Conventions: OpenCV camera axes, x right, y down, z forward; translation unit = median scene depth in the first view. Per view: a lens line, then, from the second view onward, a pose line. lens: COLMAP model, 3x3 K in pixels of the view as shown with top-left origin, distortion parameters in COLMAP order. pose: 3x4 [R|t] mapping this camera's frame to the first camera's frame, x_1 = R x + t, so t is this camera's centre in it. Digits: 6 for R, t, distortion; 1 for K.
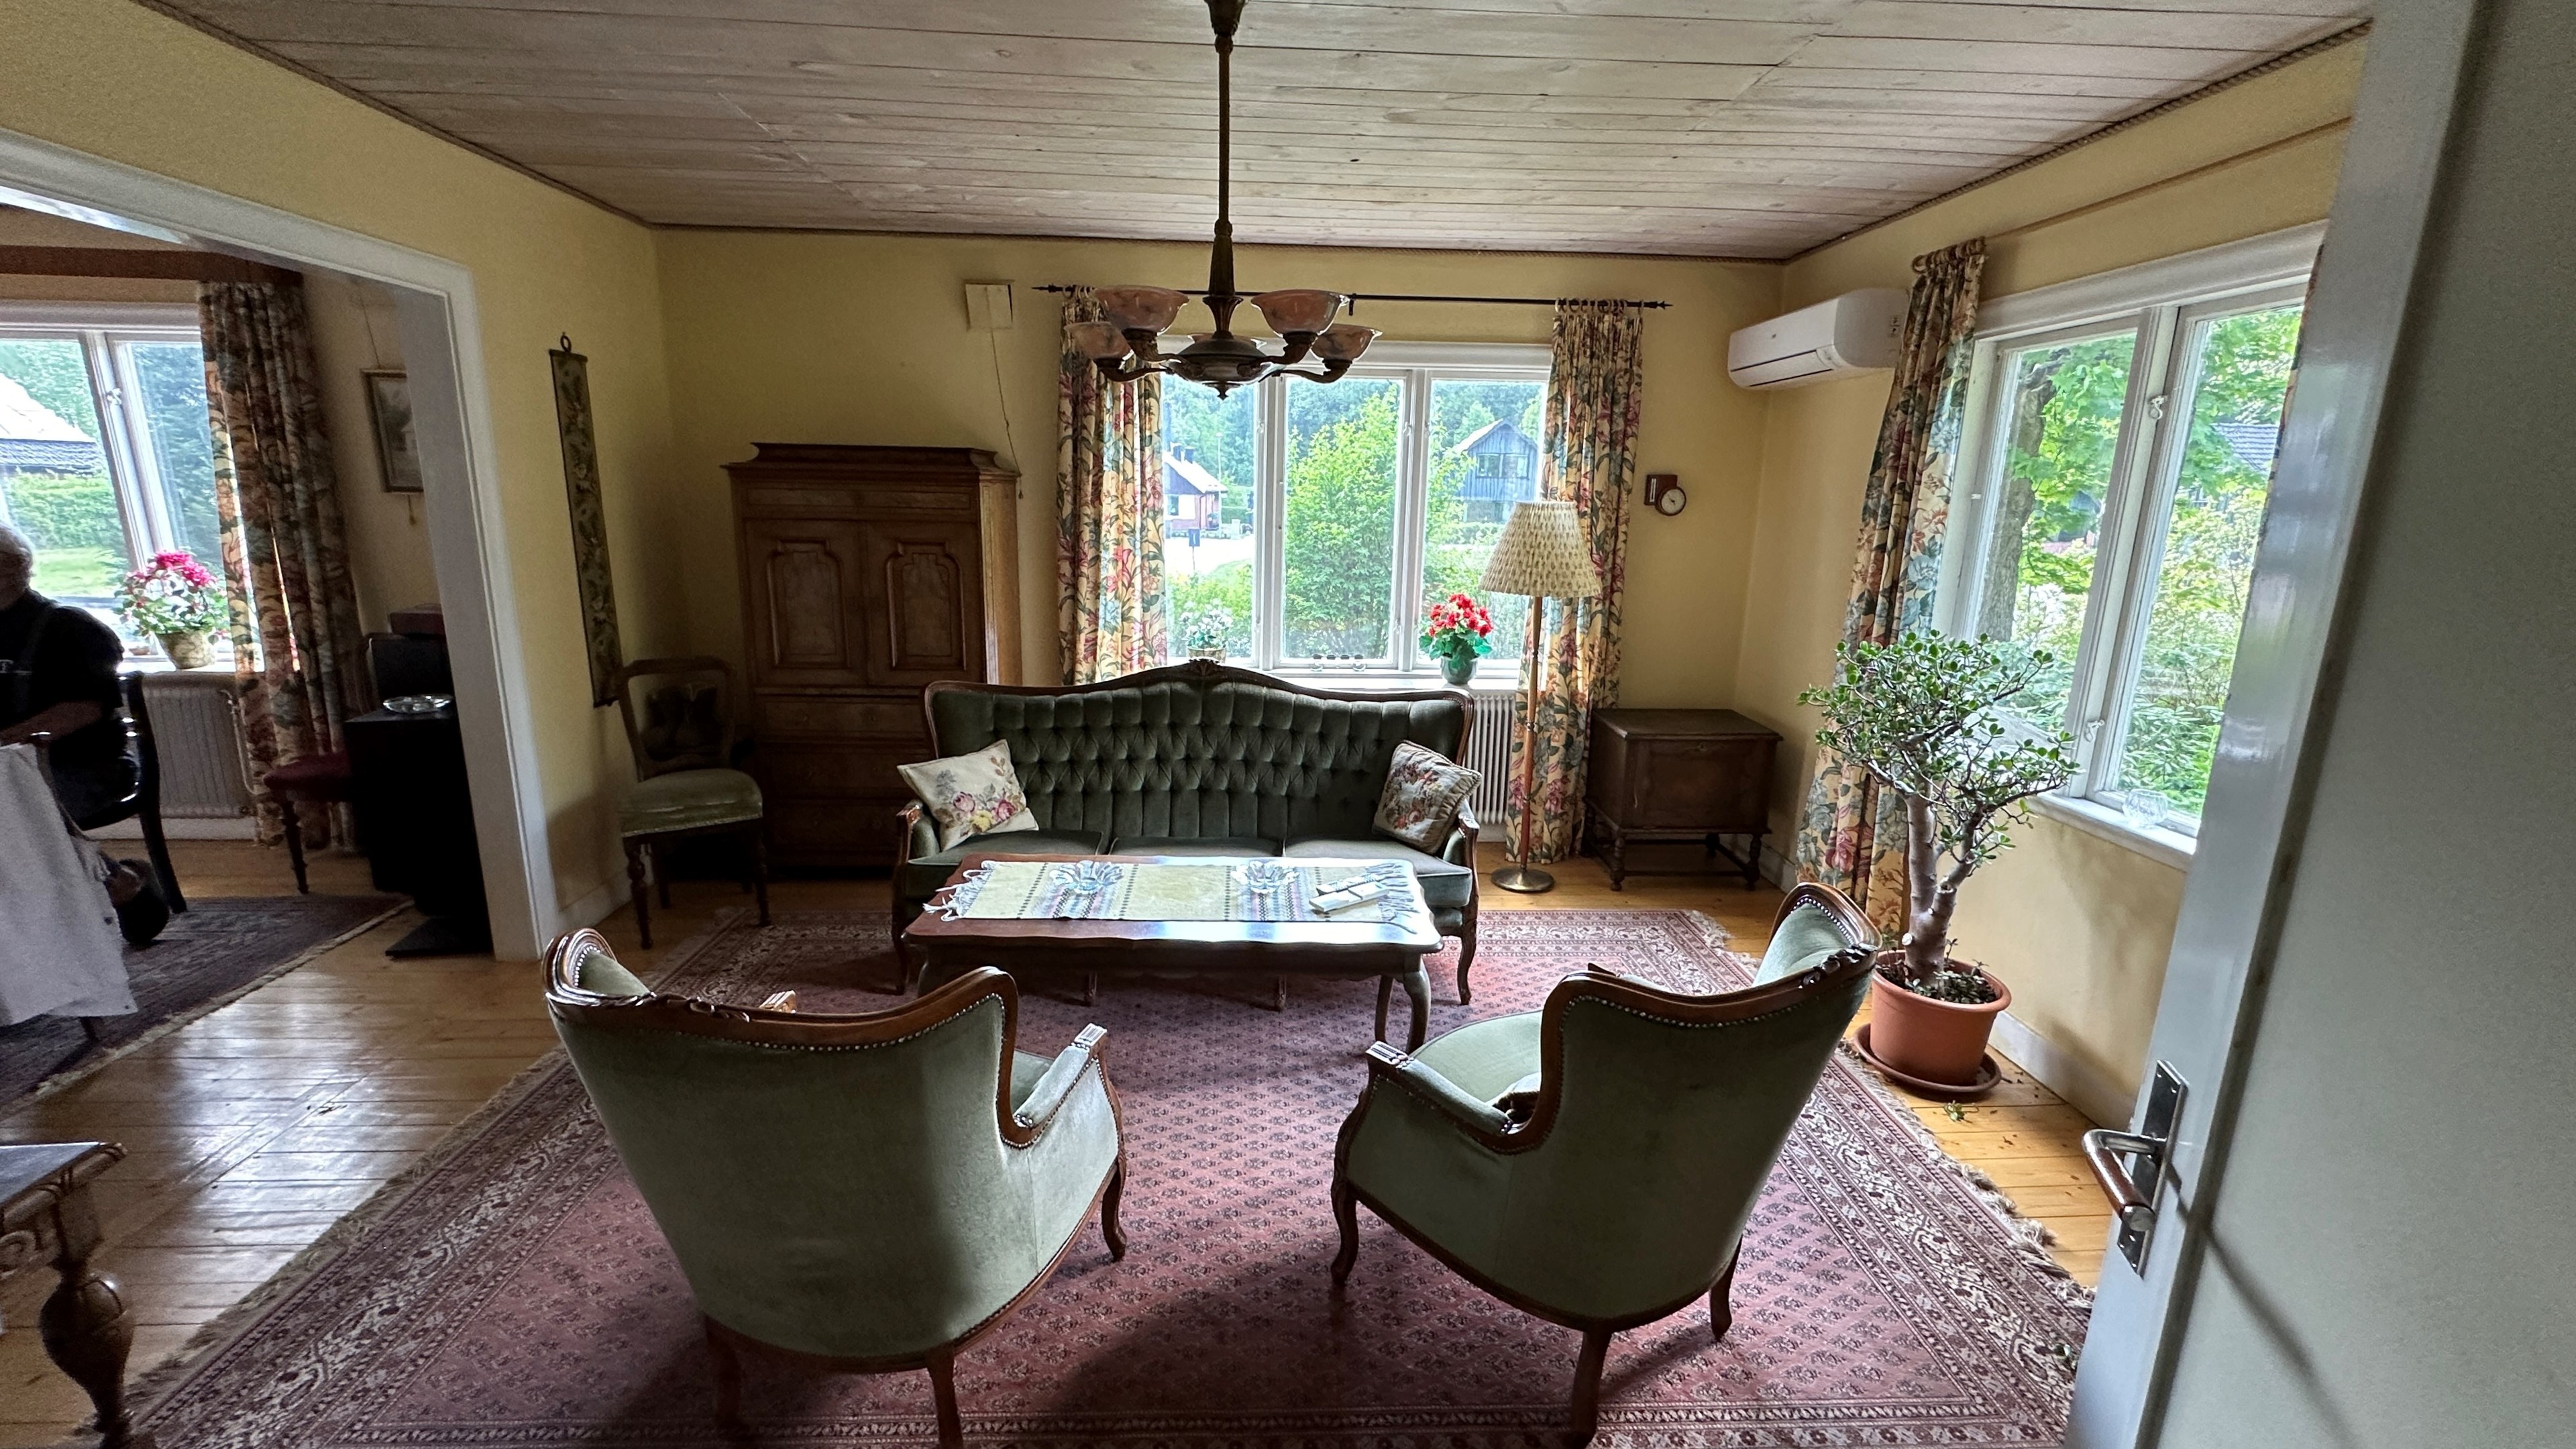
lens RADIAL K [[1030.8, 0, 1283.0], [0, 1030.8, 714.5], [0, 0, 1]] dist [-0.002062, 0.000433]
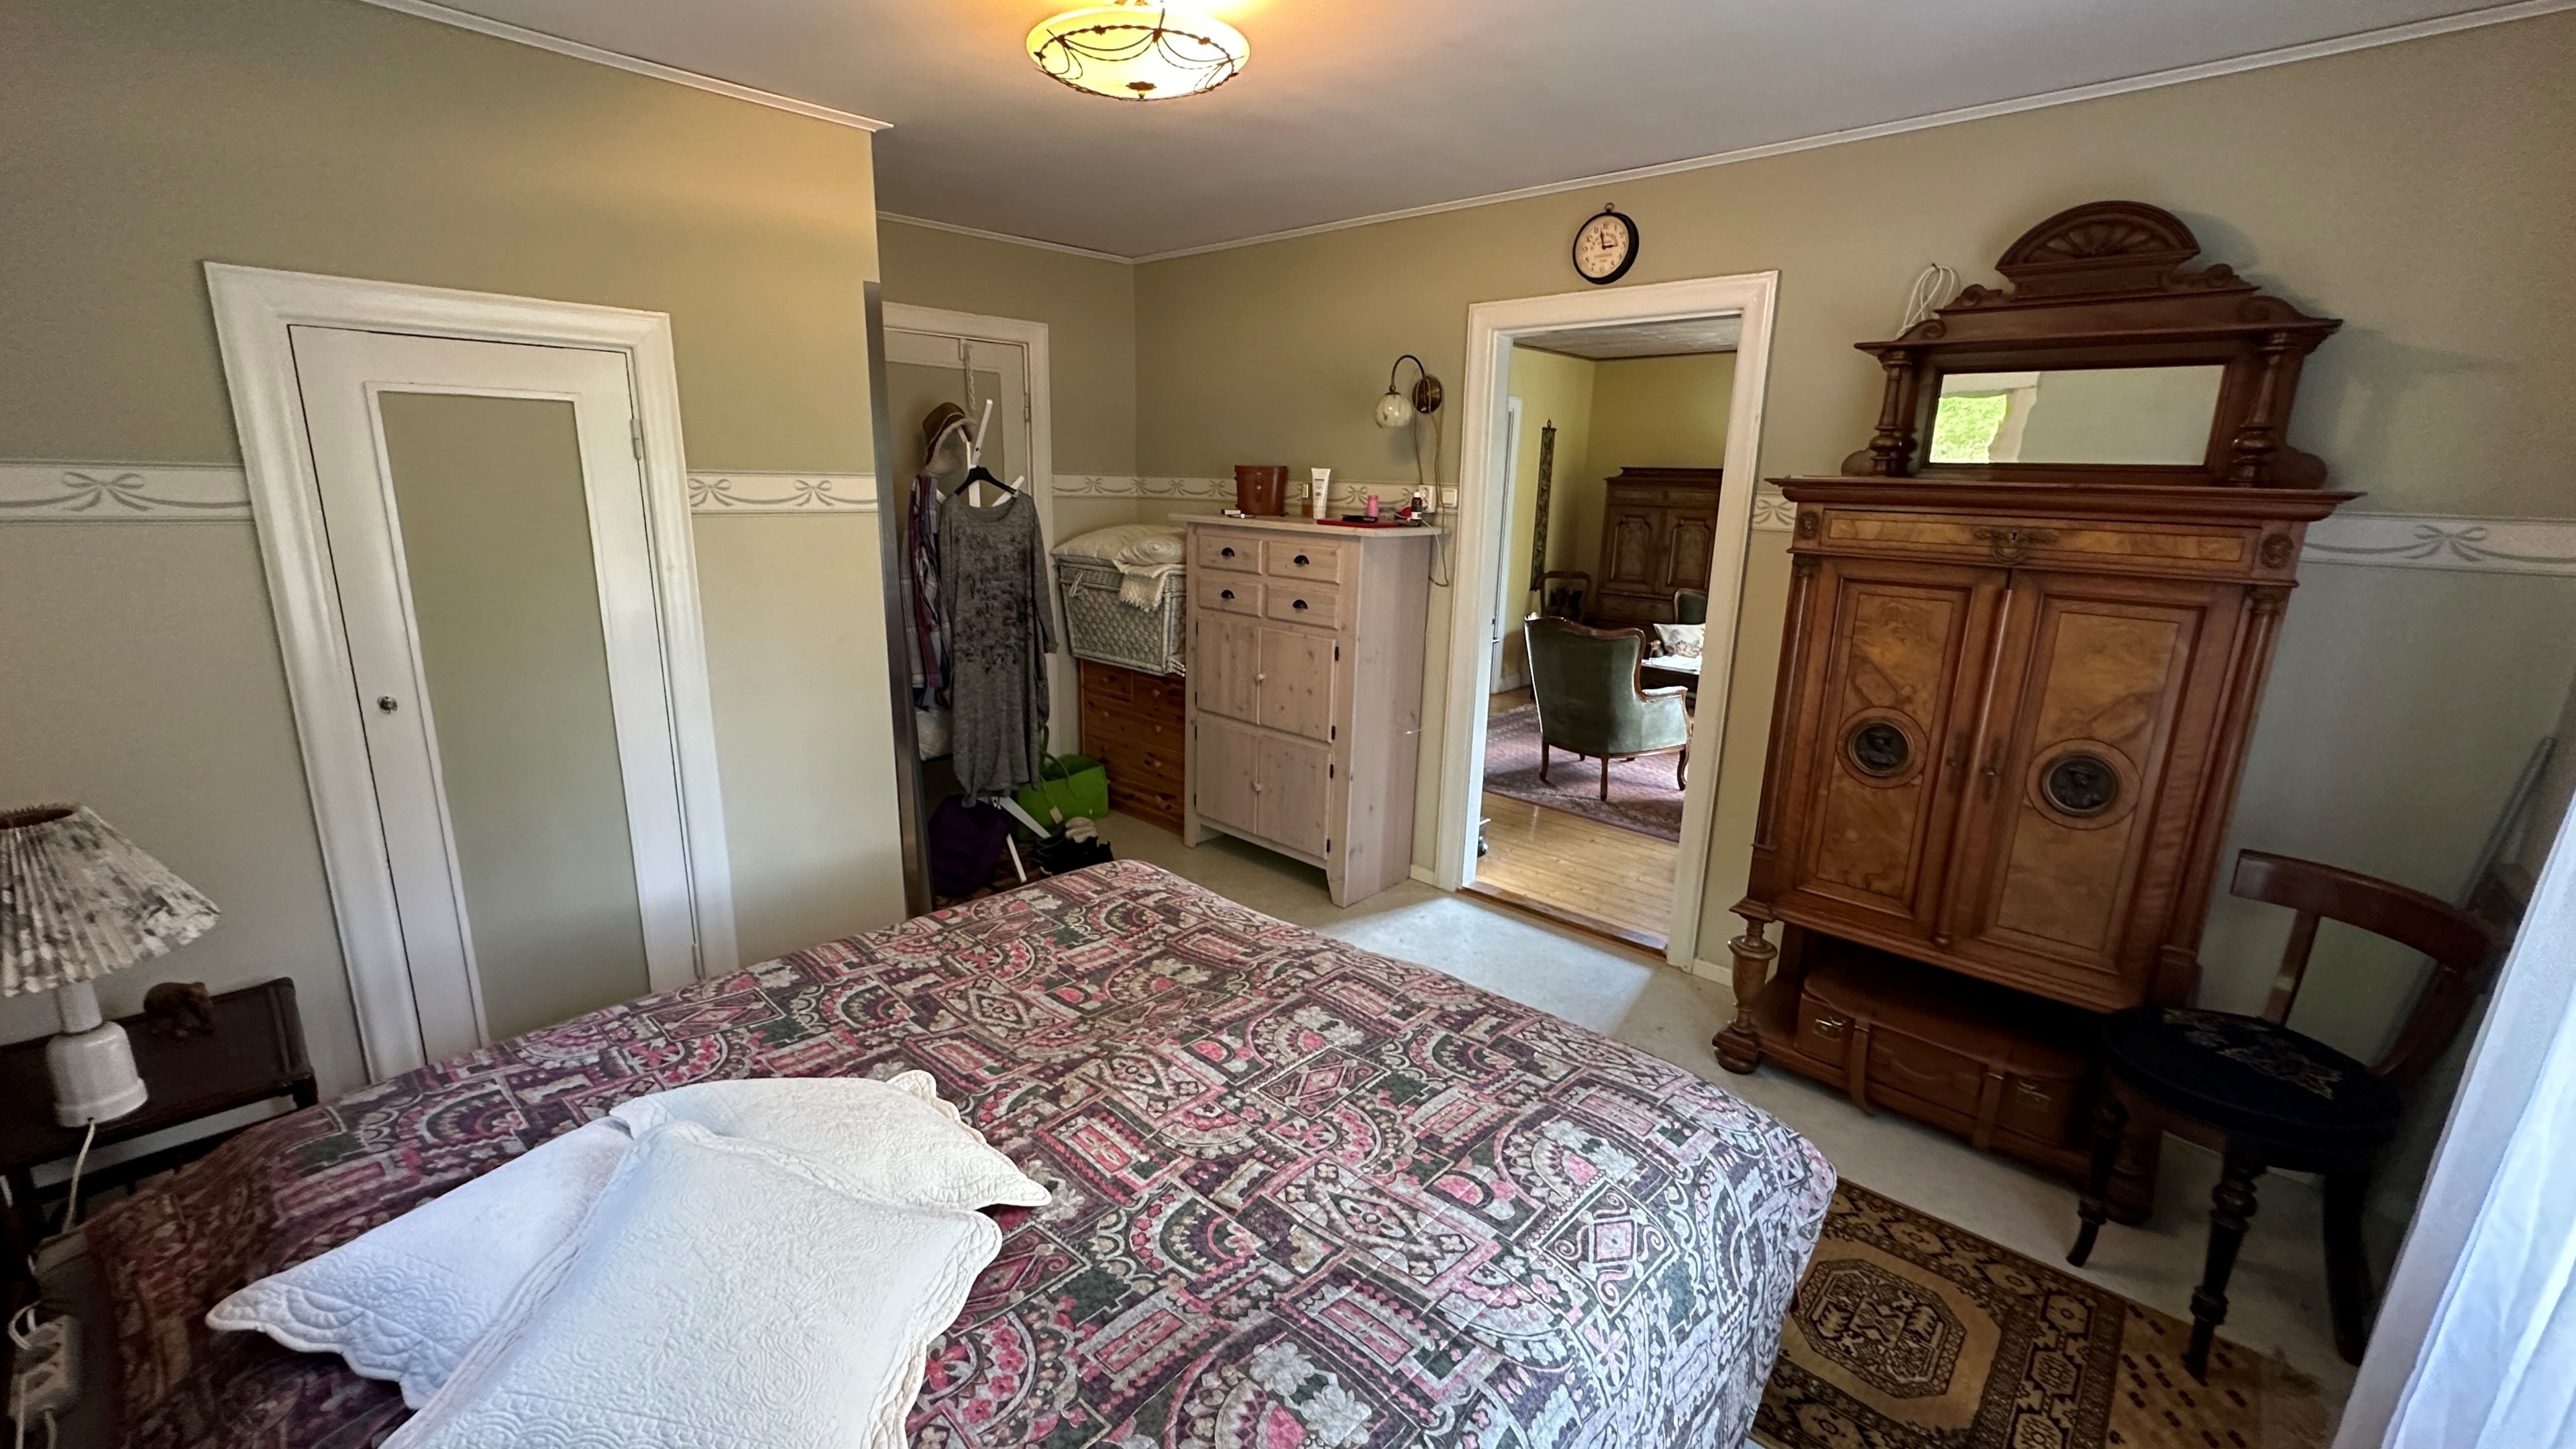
lens RADIAL K [[1030.8, 0, 1284.7], [0, 1030.8, 729.0], [0, 0, 1]] dist [-0.002062, 0.000433]
pose [[0.698747, 0.168125, -0.695332, 0.525924], [-0.160039, 0.984093, 0.077120, 0.194621], [0.697237, 0.057394, 0.714539, -0.889618]]
